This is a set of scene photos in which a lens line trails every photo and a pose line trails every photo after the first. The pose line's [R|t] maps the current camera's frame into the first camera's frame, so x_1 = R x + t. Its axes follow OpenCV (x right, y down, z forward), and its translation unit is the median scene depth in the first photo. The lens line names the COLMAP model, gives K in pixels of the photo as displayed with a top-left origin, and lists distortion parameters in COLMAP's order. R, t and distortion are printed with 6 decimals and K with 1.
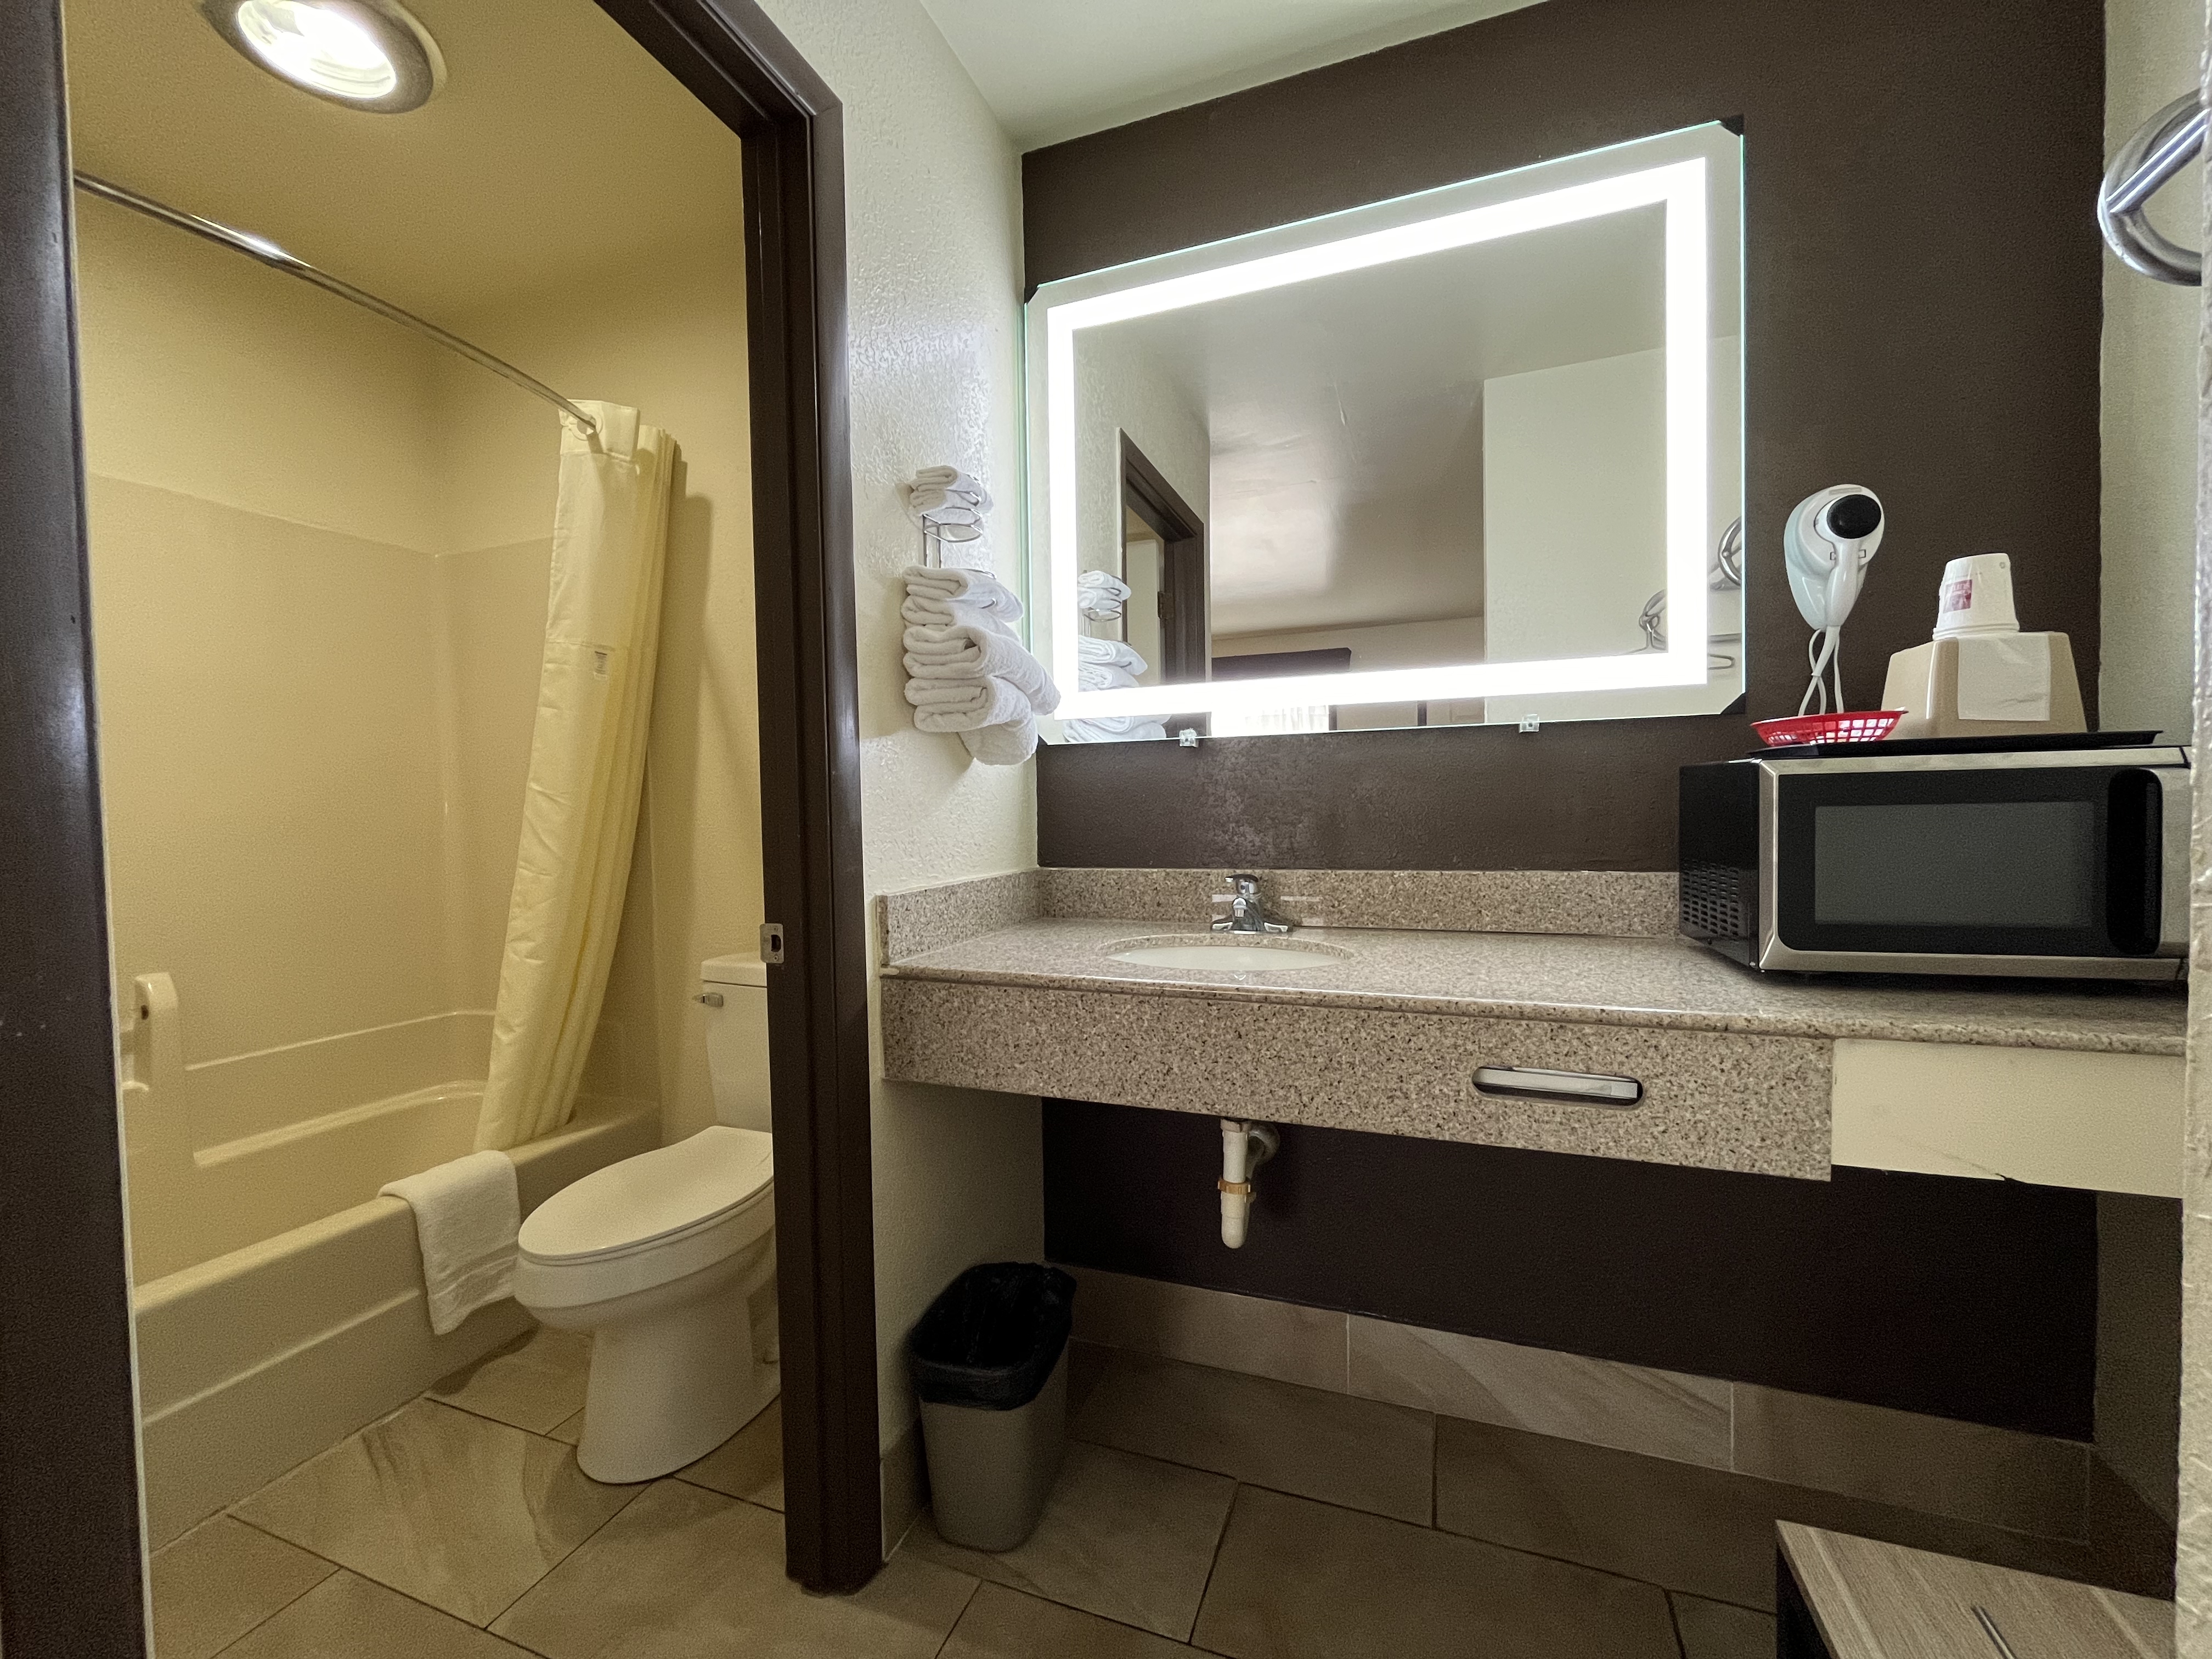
lens RADIAL K [[906.6, 0, 1106.0], [0, 906.6, 829.5], [0, 0, 1]] dist [-0.000182, 0.000094]
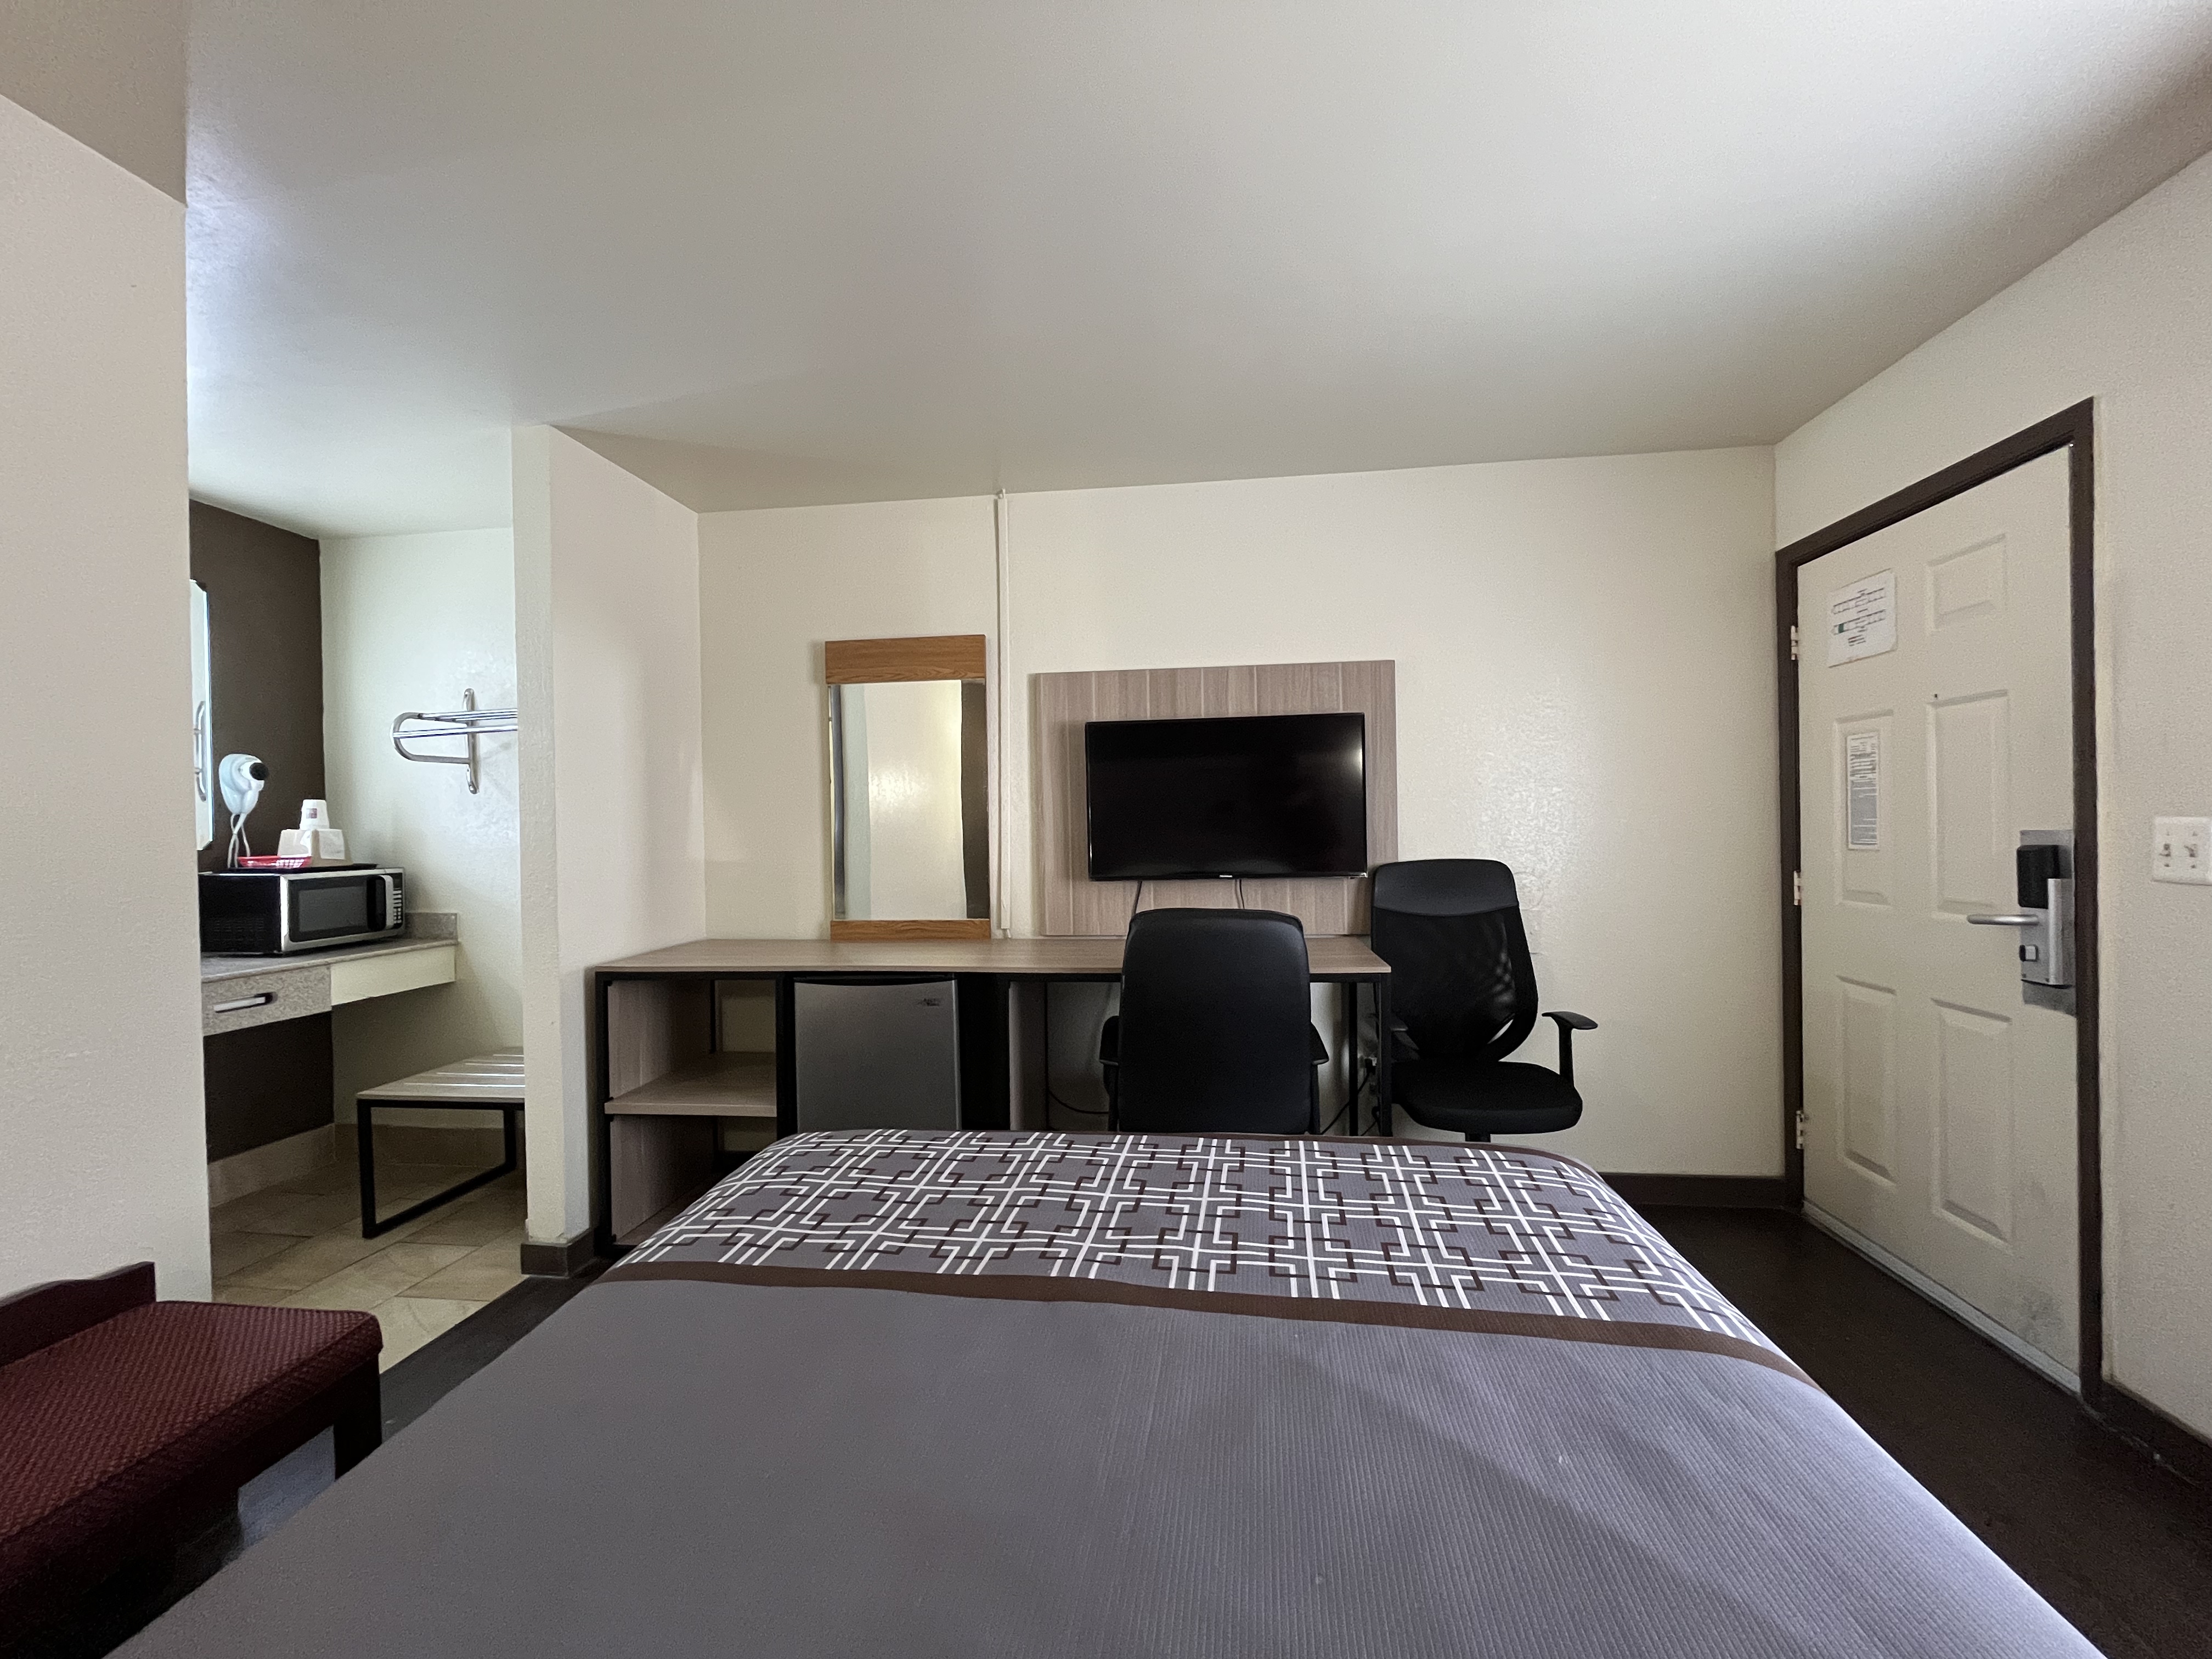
lens RADIAL K [[900.3, 0, 1106.0], [0, 900.3, 829.5], [0, 0, 1]] dist [-0.003081, -0.000266]
pose [[-0.232582, 0.020320, 0.972365, -2.614411], [0.048793, 0.998767, -0.009201, -0.070838], [-0.971352, 0.045305, -0.233286, -0.827036]]
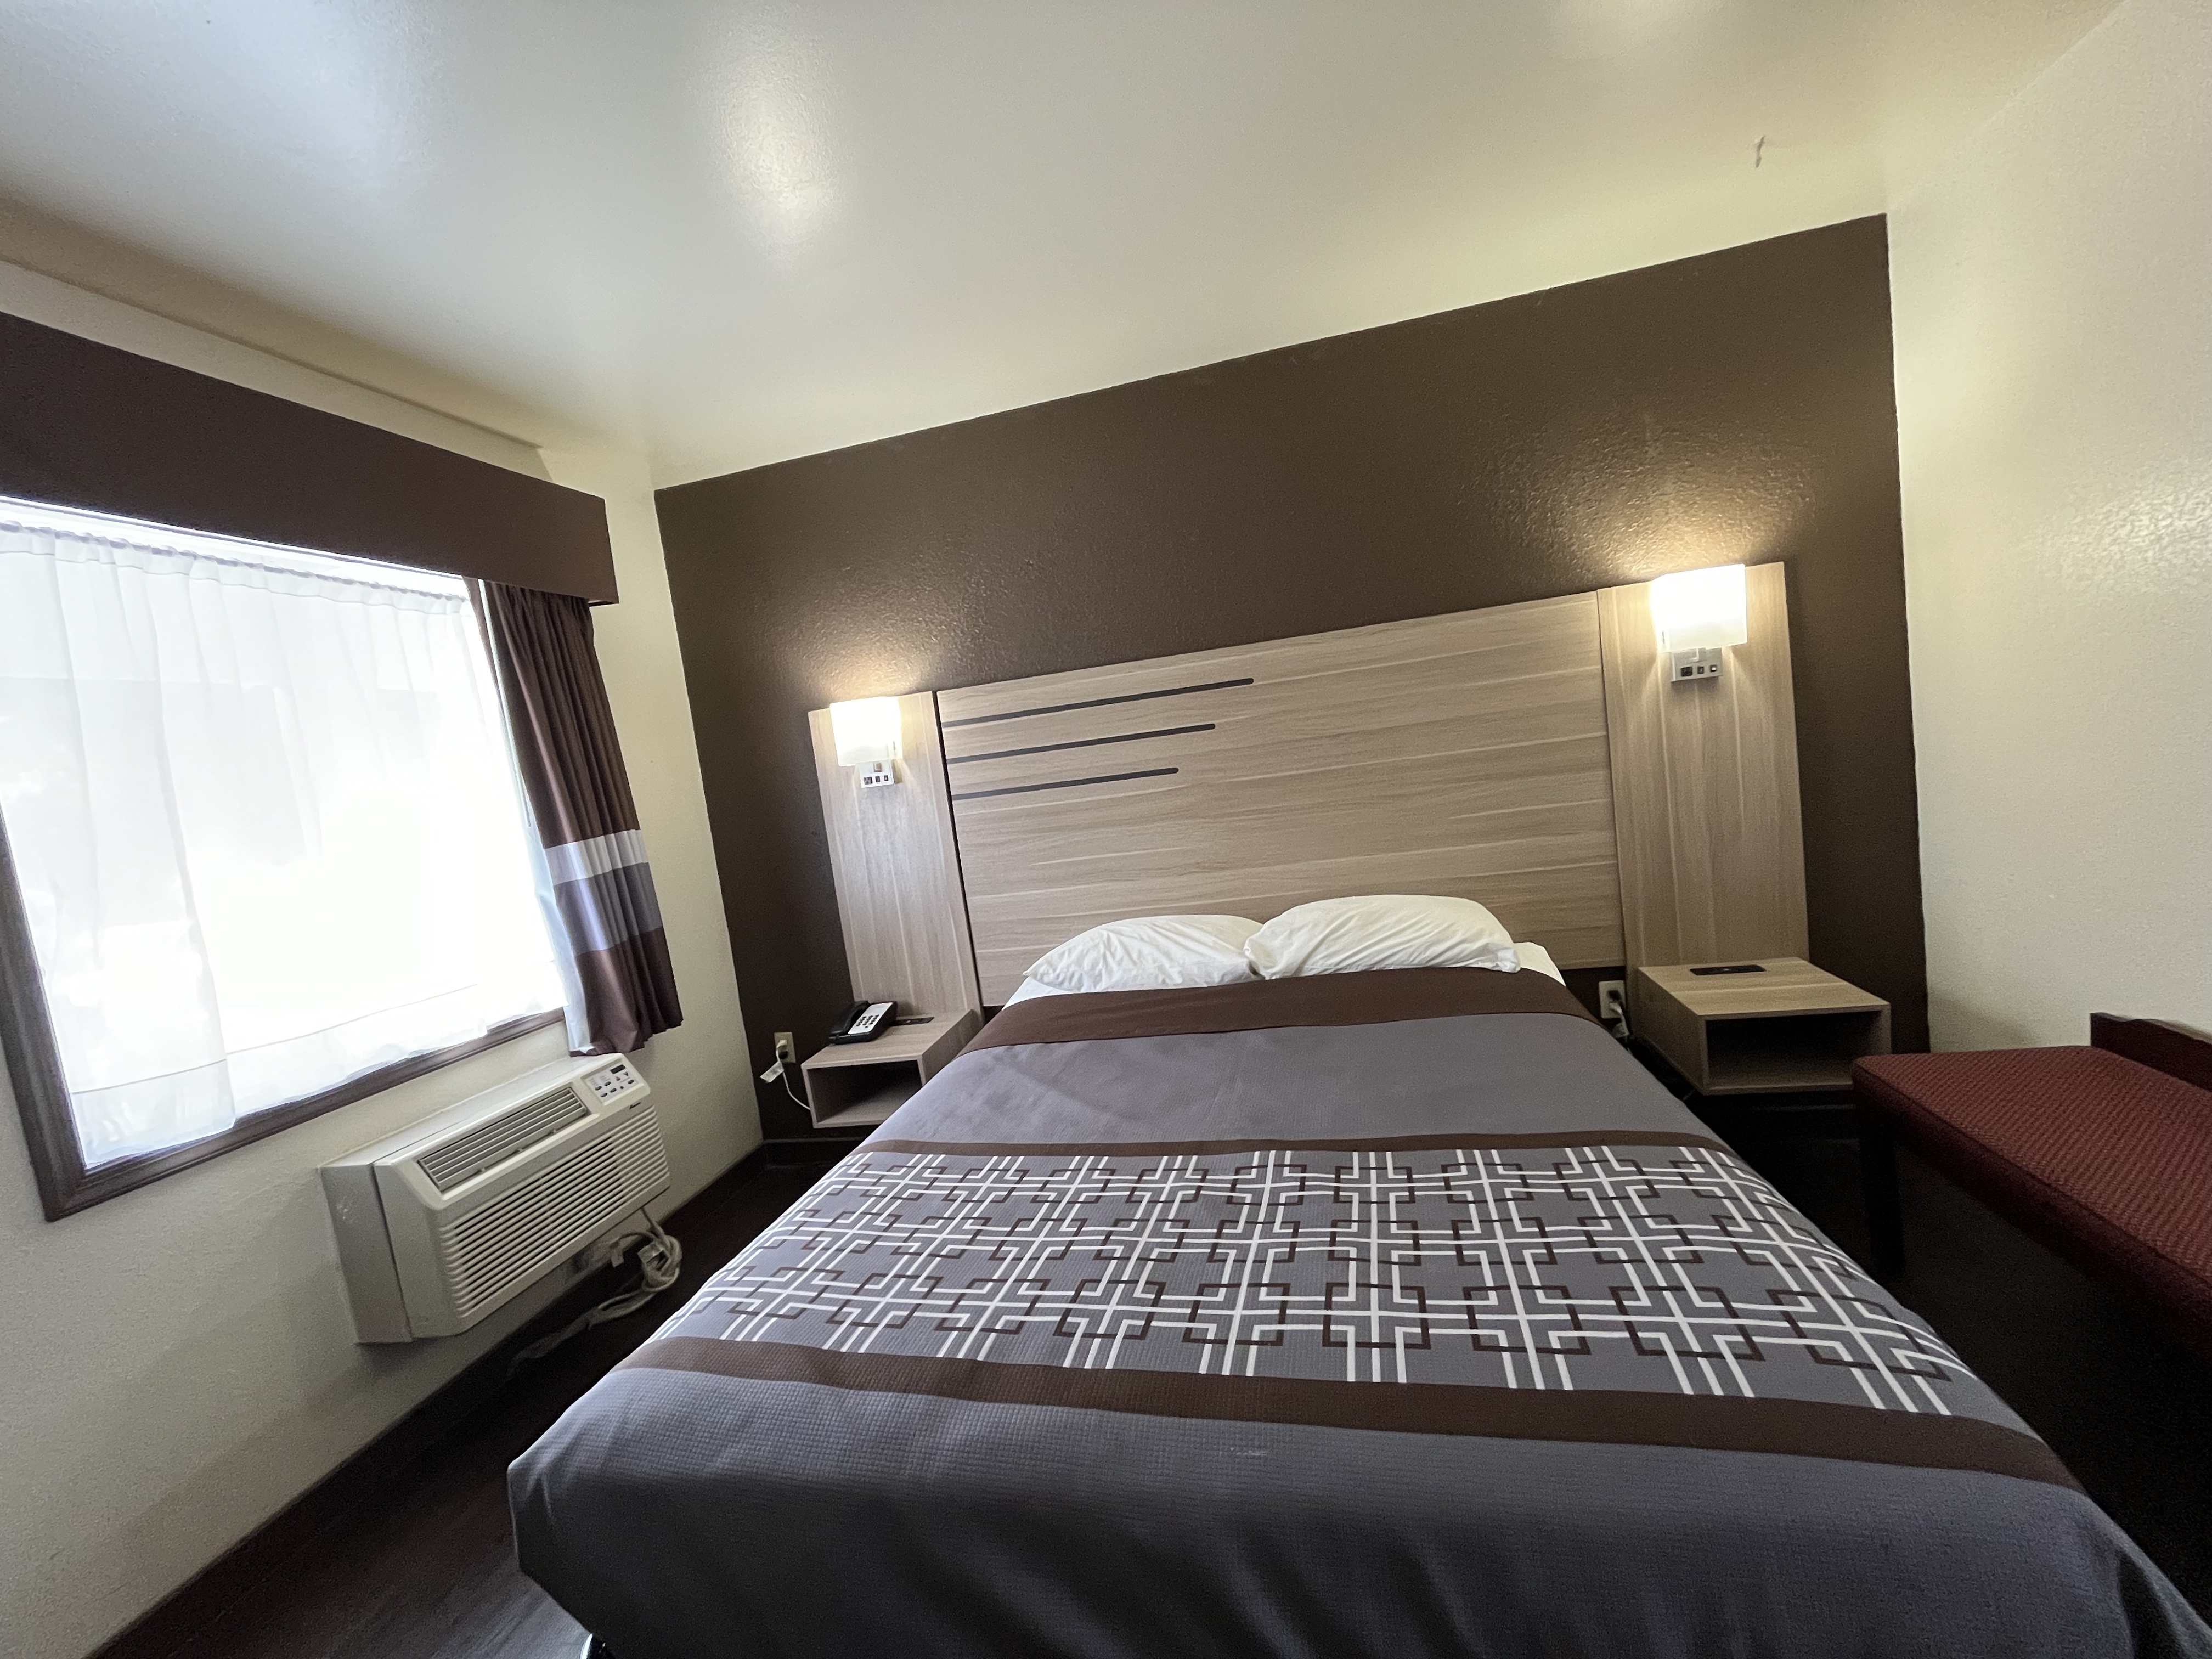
lens RADIAL K [[899.1, 0, 1106.0], [0, 899.1, 829.5], [0, 0, 1]] dist [-0.002725, -0.000454]
pose [[0.137405, 0.083475, -0.986991, -0.281626], [0.101265, 0.990038, 0.097830, -0.177528], [0.985325, -0.113390, 0.127583, -1.391322]]
